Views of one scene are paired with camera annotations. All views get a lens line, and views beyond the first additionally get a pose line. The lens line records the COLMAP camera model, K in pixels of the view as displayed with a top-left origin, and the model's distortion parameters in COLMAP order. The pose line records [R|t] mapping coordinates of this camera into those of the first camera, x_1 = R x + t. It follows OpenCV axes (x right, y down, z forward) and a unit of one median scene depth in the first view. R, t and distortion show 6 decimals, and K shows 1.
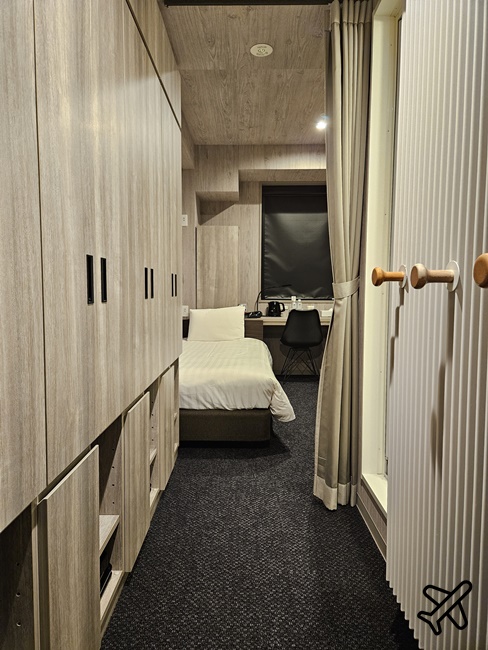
lens RADIAL K [[439.5, 0, 237.1], [0, 439.5, 320.5], [0, 0, 1]] dist [0.055139, -0.039981]
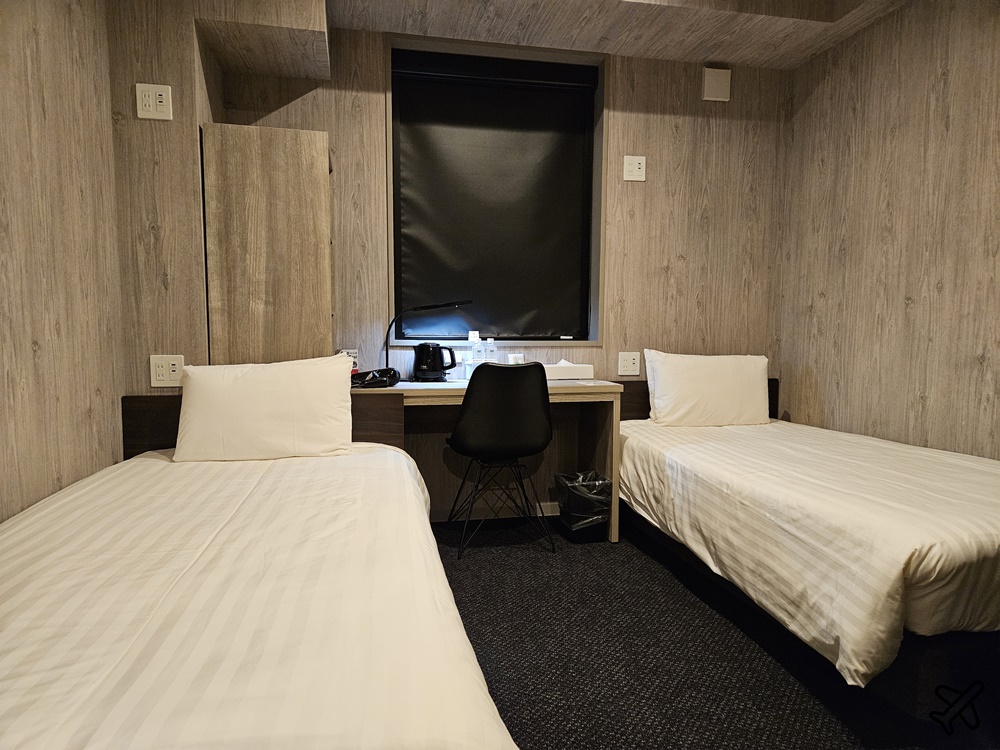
lens RADIAL K [[676.1, 0, 504.4], [0, 676.1, 393.6], [0, 0, 1]] dist [0.055139, -0.039981]
pose [[0.974873, -0.018293, 0.222008, 0.014918], [0.013600, 0.999651, 0.022650, -0.011486], [-0.222345, -0.019061, 0.974782, 0.412824]]
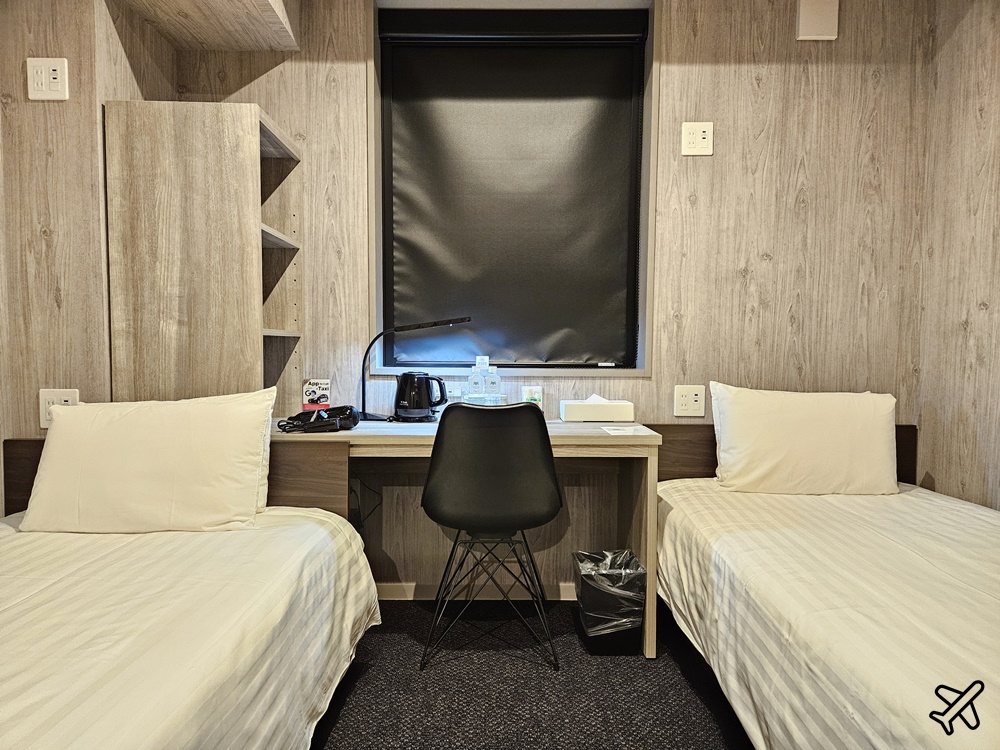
lens RADIAL K [[676.1, 0, 495.9], [0, 676.1, 381.3], [0, 0, 1]] dist [0.055139, -0.039981]
pose [[0.999831, 0.002570, 0.018218, 0.143519], [-0.002243, 0.999836, -0.017964, -0.030675], [-0.018261, 0.017920, 0.999673, 0.556012]]
